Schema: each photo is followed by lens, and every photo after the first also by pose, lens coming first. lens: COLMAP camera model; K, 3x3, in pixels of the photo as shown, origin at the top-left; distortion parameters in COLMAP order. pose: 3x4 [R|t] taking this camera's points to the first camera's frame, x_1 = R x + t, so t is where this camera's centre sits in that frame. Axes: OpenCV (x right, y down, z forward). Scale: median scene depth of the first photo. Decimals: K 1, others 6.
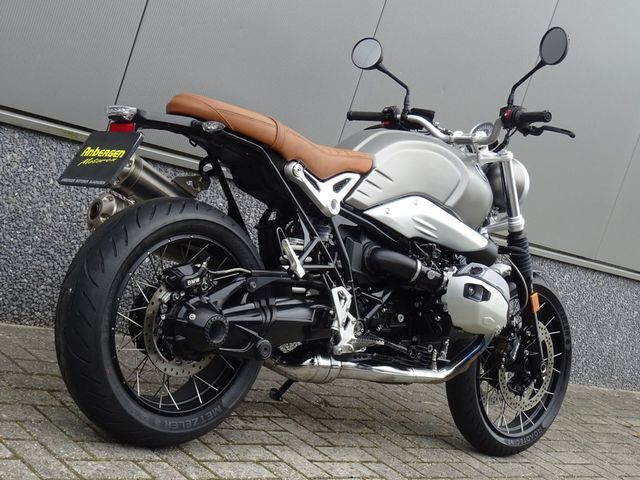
lens RADIAL K [[1179.4, 0, 318.5], [0, 1179.4, 242.3], [0, 0, 1]] dist [0.212804, 0.000000]
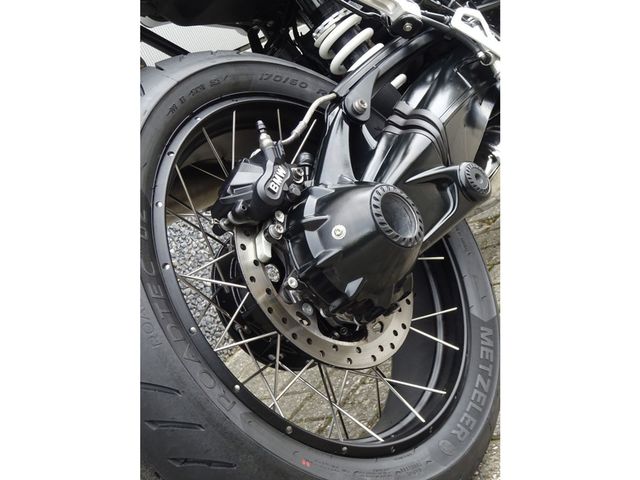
lens RADIAL K [[1145.9, 0, 319.3], [0, 1145.9, 239.0], [0, 0, 1]] dist [0.029747, 0.000000]
pose [[0.679943, -0.732523, -0.032974, -0.096605], [0.732555, 0.676619, 0.074499, 0.027536], [-0.032261, -0.074810, 0.996676, 0.567116]]
